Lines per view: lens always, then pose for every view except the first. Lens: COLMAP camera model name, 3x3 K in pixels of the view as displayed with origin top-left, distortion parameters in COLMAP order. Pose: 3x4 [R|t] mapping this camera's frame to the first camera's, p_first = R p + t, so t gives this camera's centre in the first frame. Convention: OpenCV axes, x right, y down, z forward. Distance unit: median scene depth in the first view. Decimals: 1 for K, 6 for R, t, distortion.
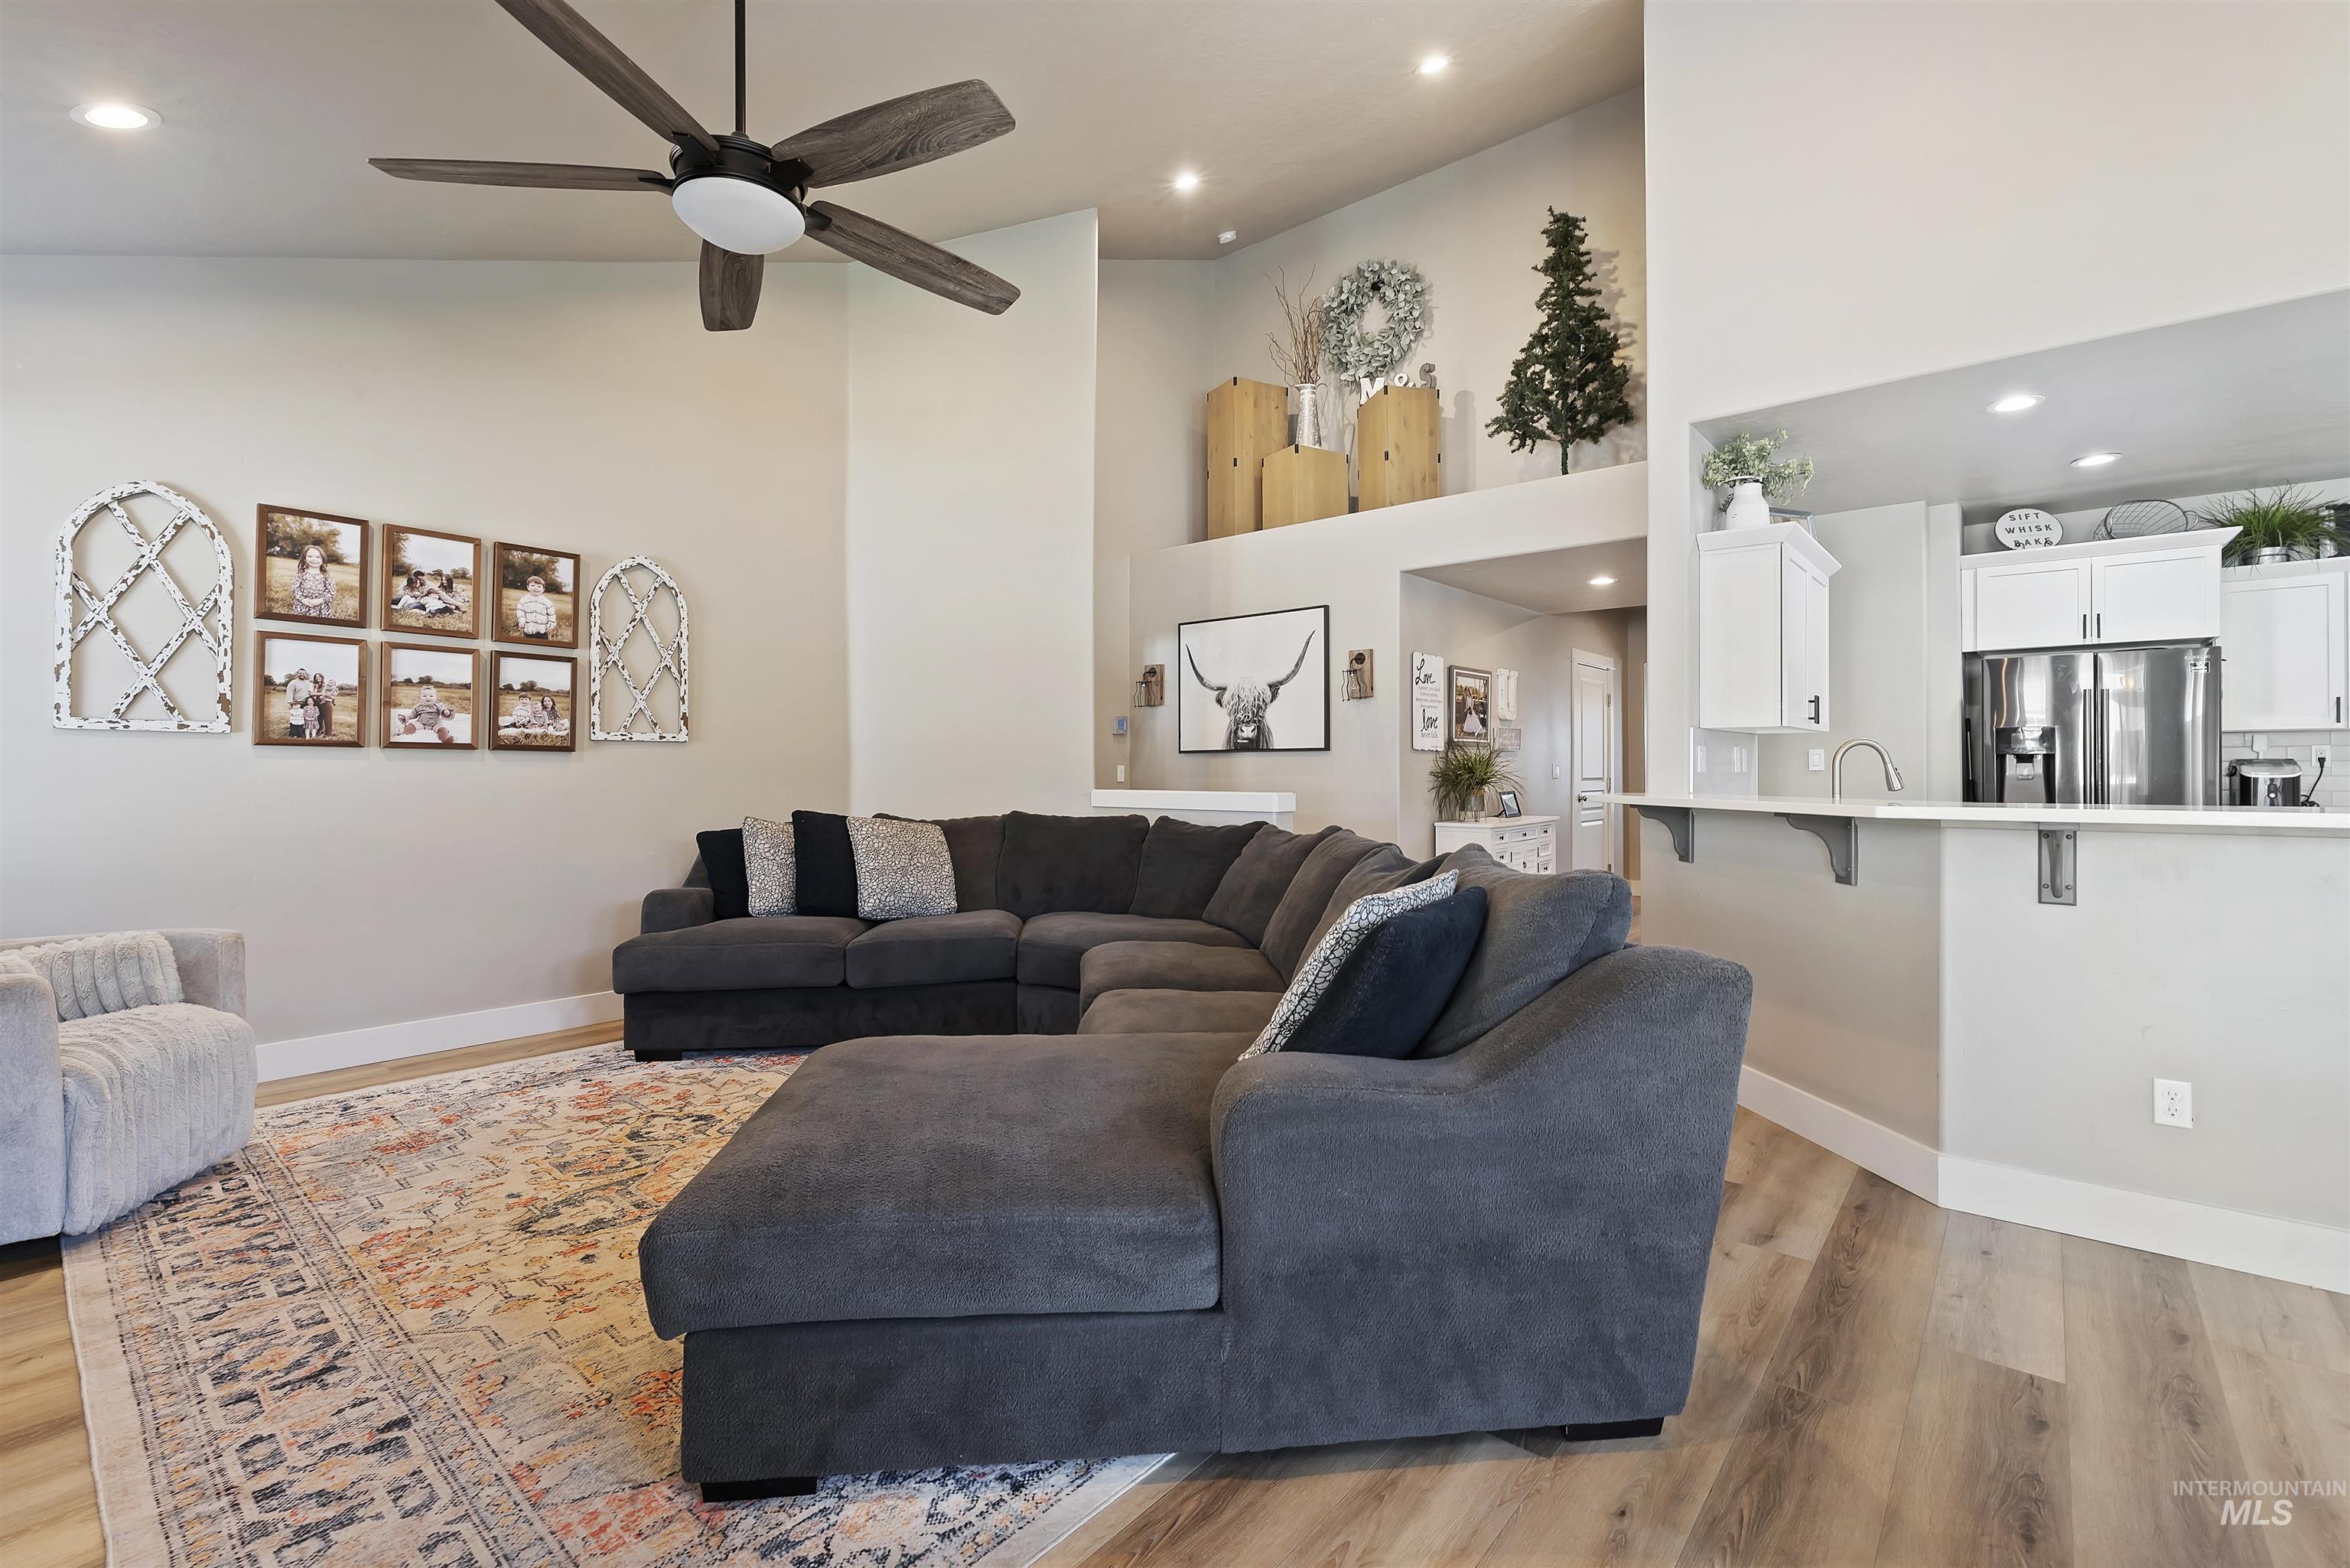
lens RADIAL K [[1026.0, 0, 1195.3], [0, 1026.0, 767.3], [0, 0, 1]] dist [0.001092, 0.000039]
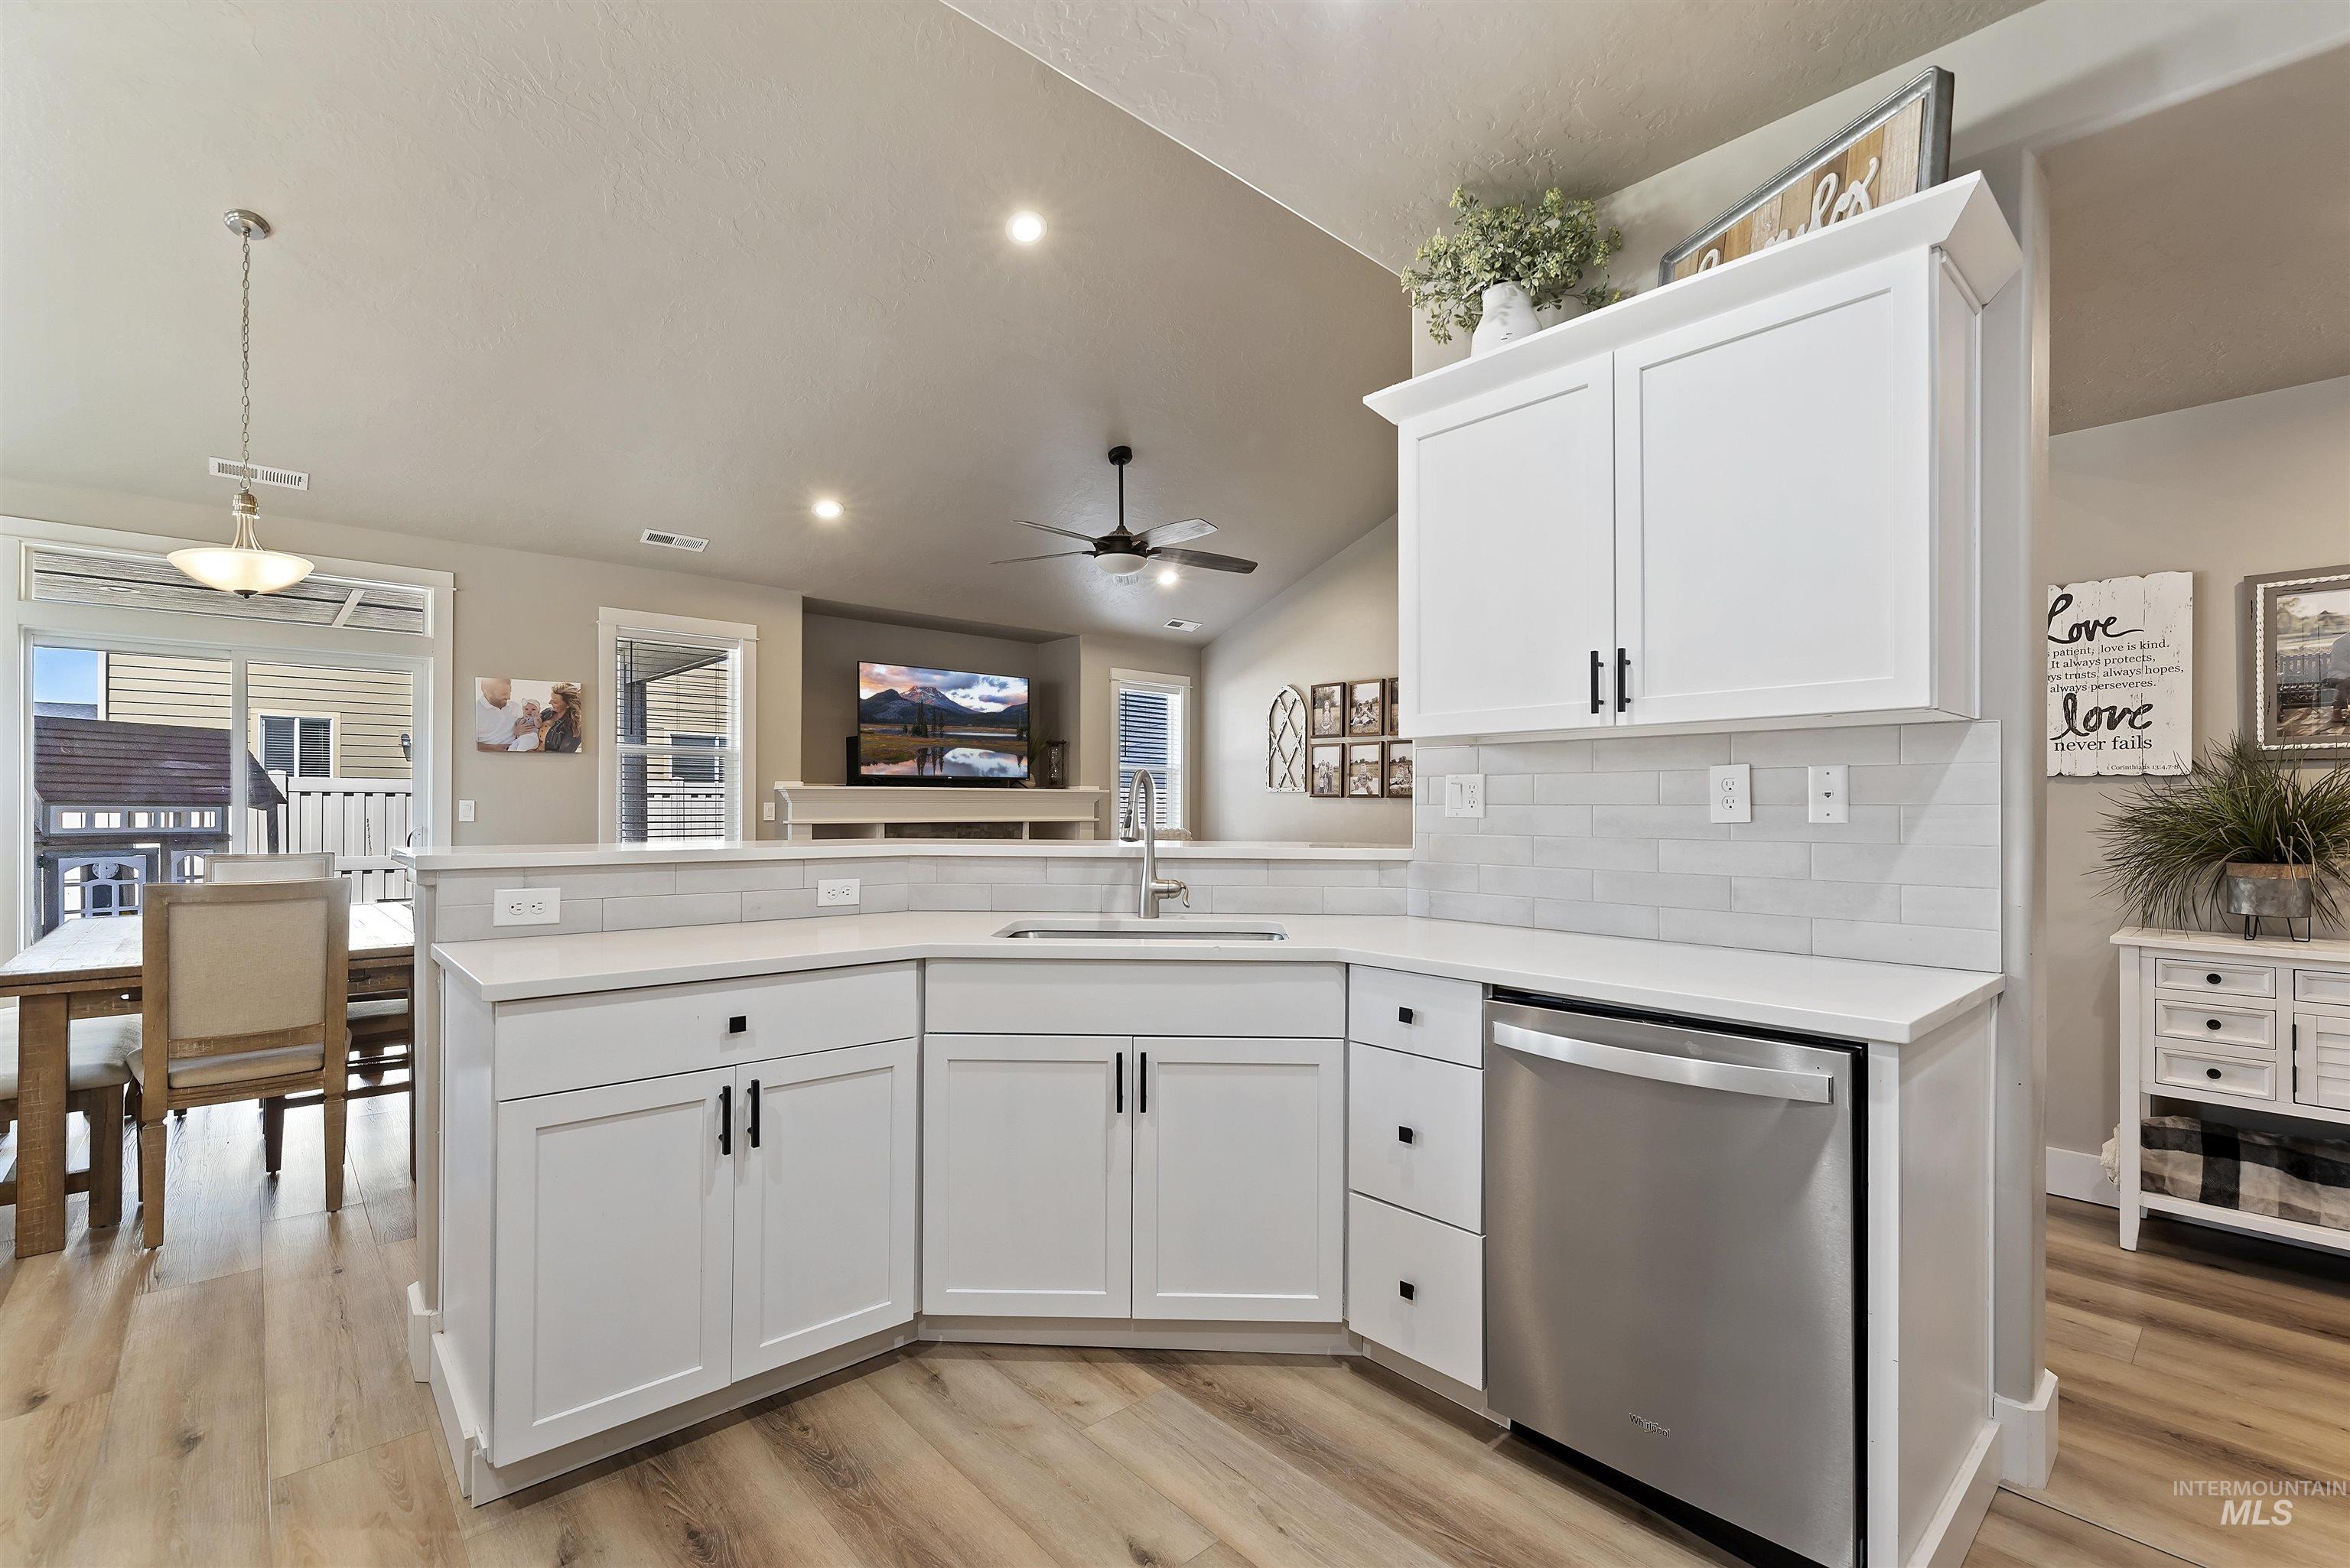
lens RADIAL K [[1034.4, 0, 1177.2], [0, 1034.4, 809.4], [0, 0, 1]] dist [0.000440, -0.000040]
pose [[-0.150046, 0.002652, -0.988675, 1.079589], [-0.001410, 0.999995, 0.002897, -0.001774], [0.988678, 0.001829, -0.150042, 0.884227]]
